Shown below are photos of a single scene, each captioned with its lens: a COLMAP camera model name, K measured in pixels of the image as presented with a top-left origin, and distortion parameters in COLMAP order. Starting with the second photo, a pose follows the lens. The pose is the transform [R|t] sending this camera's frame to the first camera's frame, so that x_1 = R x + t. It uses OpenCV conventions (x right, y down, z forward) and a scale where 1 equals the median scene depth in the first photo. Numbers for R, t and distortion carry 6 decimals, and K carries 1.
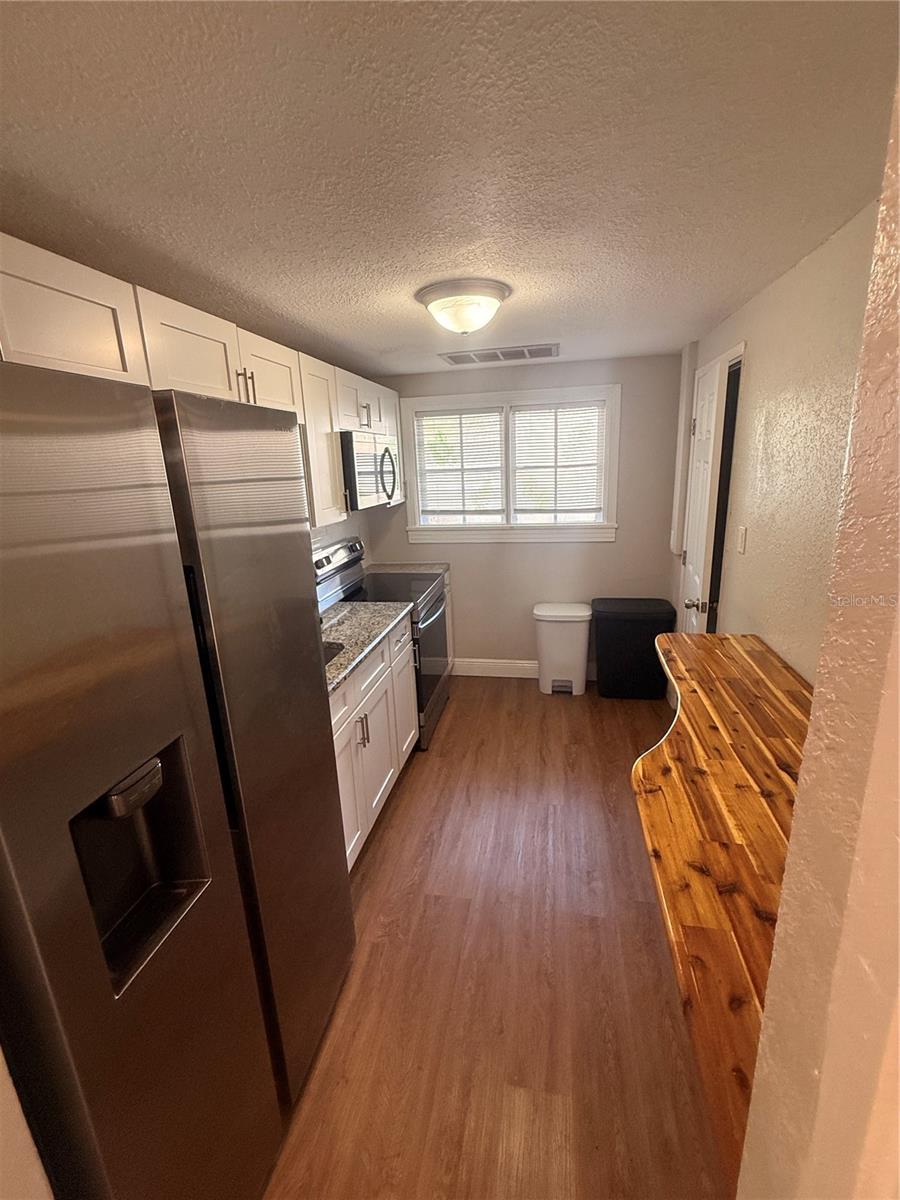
lens RADIAL K [[517.3, 0, 450.0], [0, 517.3, 600.0], [0, 0, 1]] dist [0.000700, -0.000409]
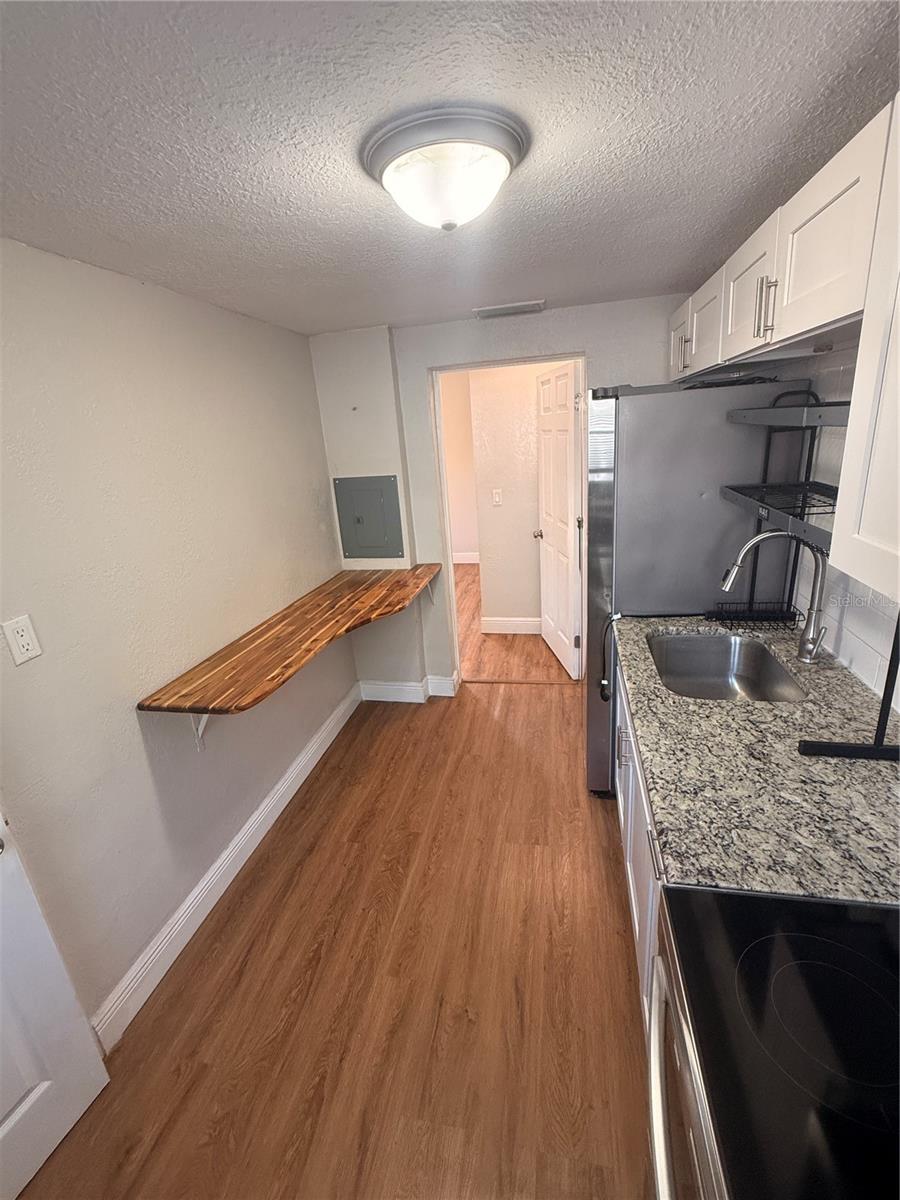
lens RADIAL K [[517.3, 0, 450.0], [0, 517.3, 600.0], [0, 0, 1]] dist [0.000700, -0.000409]
pose [[-0.992210, 0.112920, 0.052623, 0.047639], [0.123177, 0.826001, 0.550045, -0.531957], [0.018644, 0.552242, -0.833476, 1.858404]]
